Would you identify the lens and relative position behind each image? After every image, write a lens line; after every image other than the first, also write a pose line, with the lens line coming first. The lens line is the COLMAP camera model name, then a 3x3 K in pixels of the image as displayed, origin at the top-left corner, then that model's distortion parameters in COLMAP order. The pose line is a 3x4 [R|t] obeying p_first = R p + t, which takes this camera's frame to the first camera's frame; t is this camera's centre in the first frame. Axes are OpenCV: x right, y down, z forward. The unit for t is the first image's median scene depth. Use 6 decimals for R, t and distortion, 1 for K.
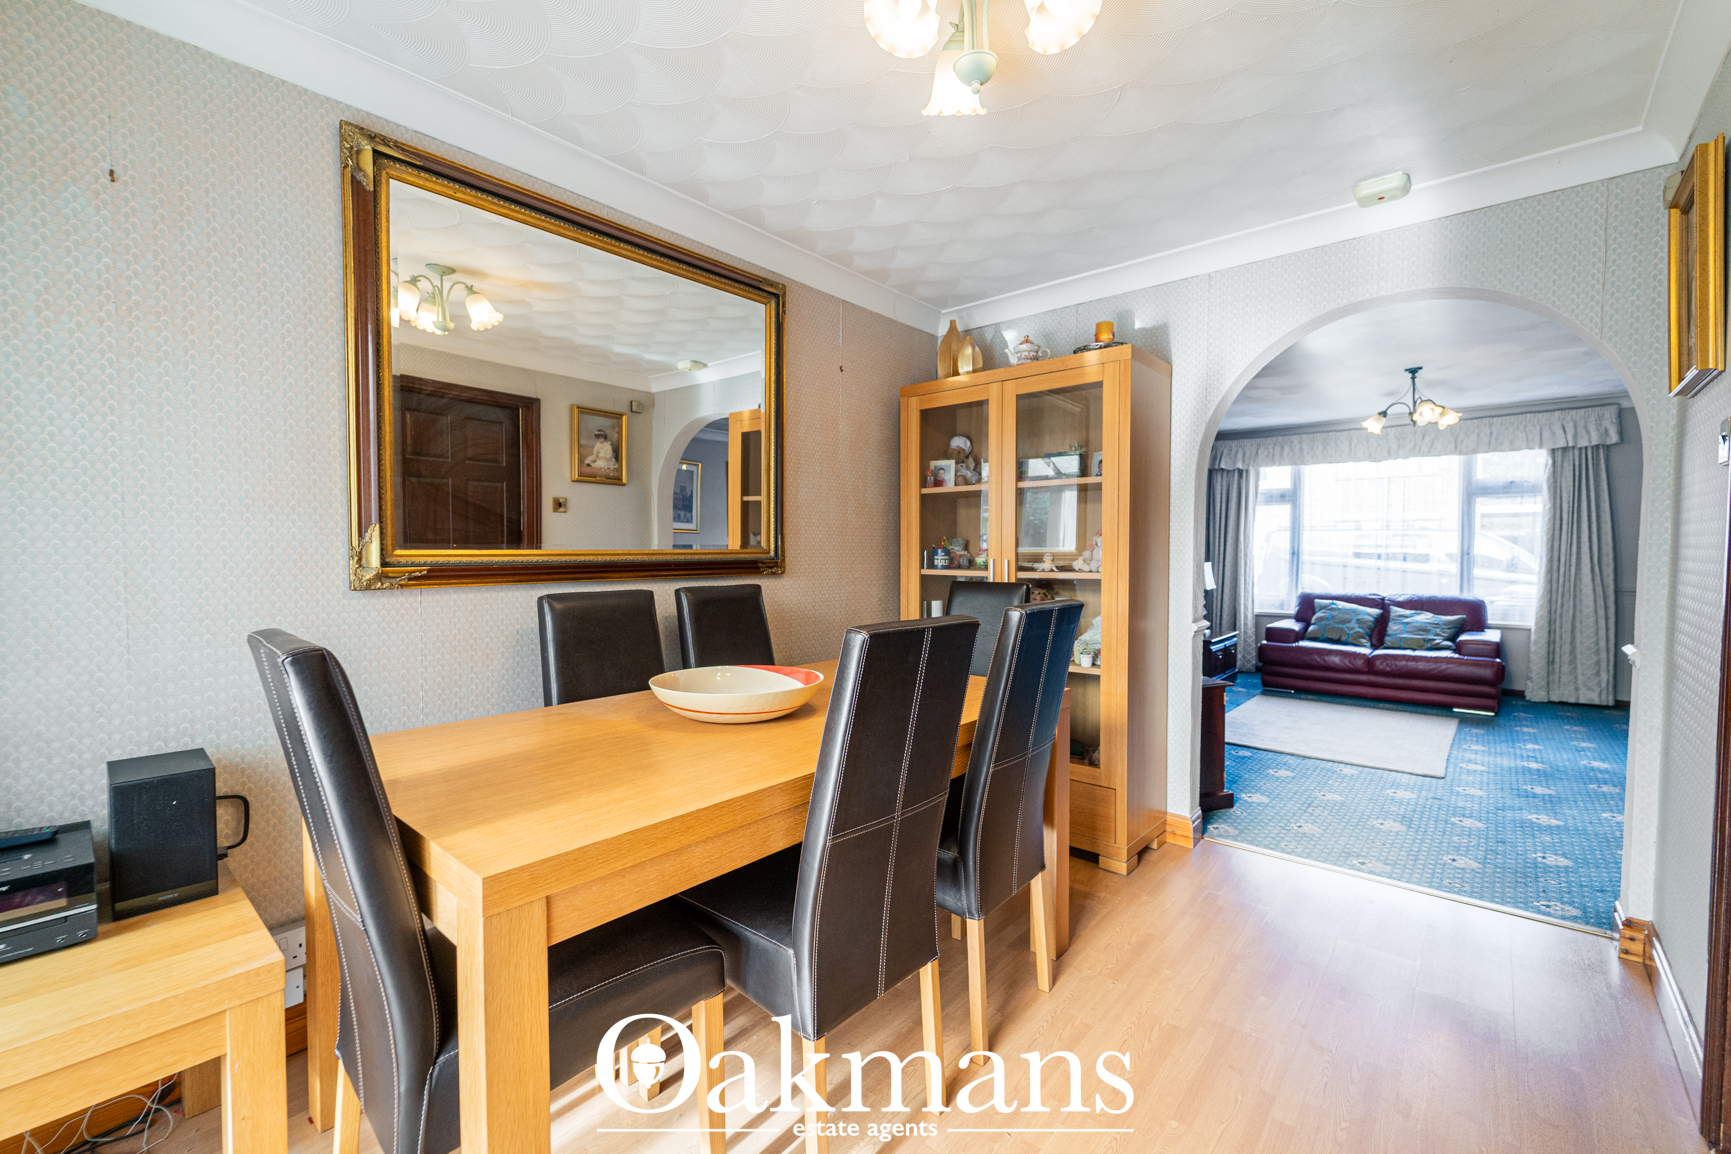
lens RADIAL K [[708.4, 0, 880.1], [0, 708.4, 568.3], [0, 0, 1]] dist [-0.002014, -0.000270]
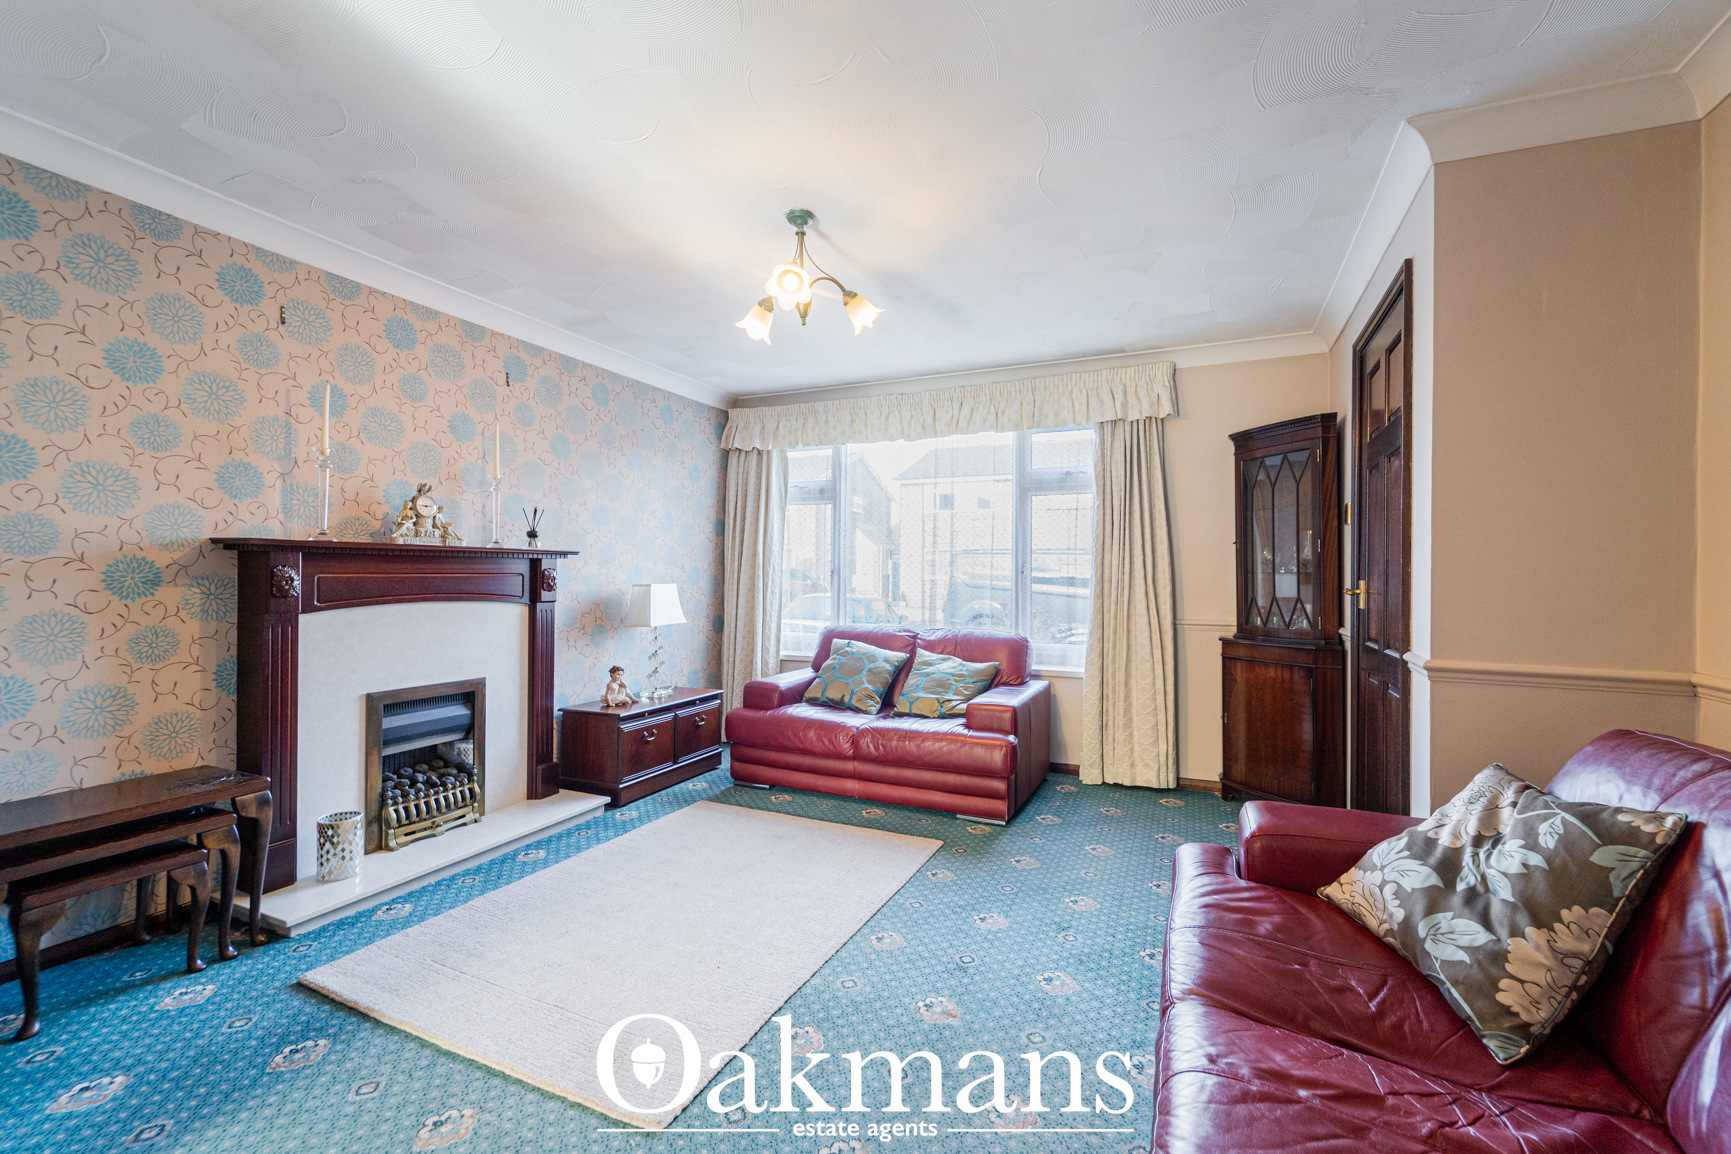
lens RADIAL K [[708.4, 0, 864.2], [0, 708.4, 566.7], [0, 0, 1]] dist [-0.002014, -0.000270]
pose [[0.960530, 0.009102, 0.278028, 0.511395], [0.001129, 0.999329, -0.036615, 0.000214], [-0.278175, 0.035484, 0.959875, 0.378813]]
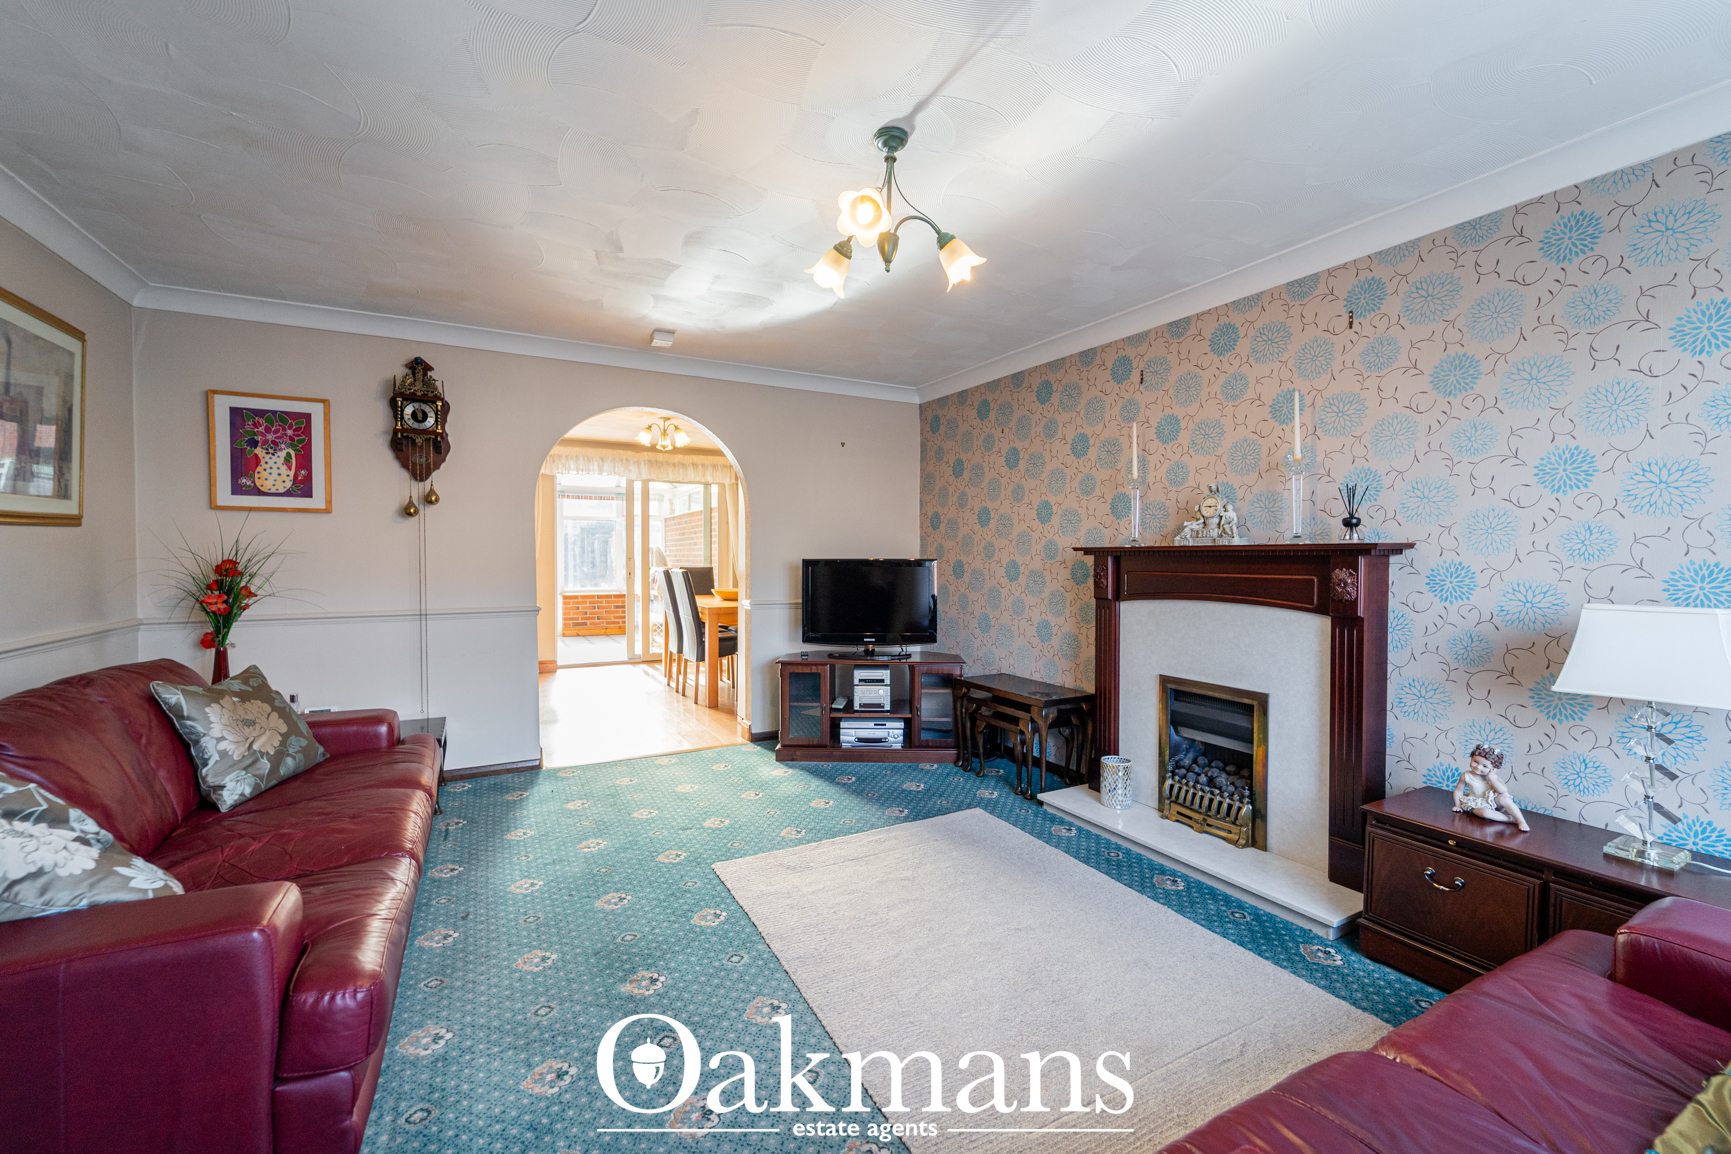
lens RADIAL K [[708.4, 0, 876.7], [0, 708.4, 579.4], [0, 0, 1]] dist [-0.002014, -0.000270]
pose [[-0.344012, 0.023246, -0.938678, 1.013981], [-0.036411, 0.998611, 0.038075, -0.024802], [0.938259, 0.047276, -0.342688, 1.030660]]
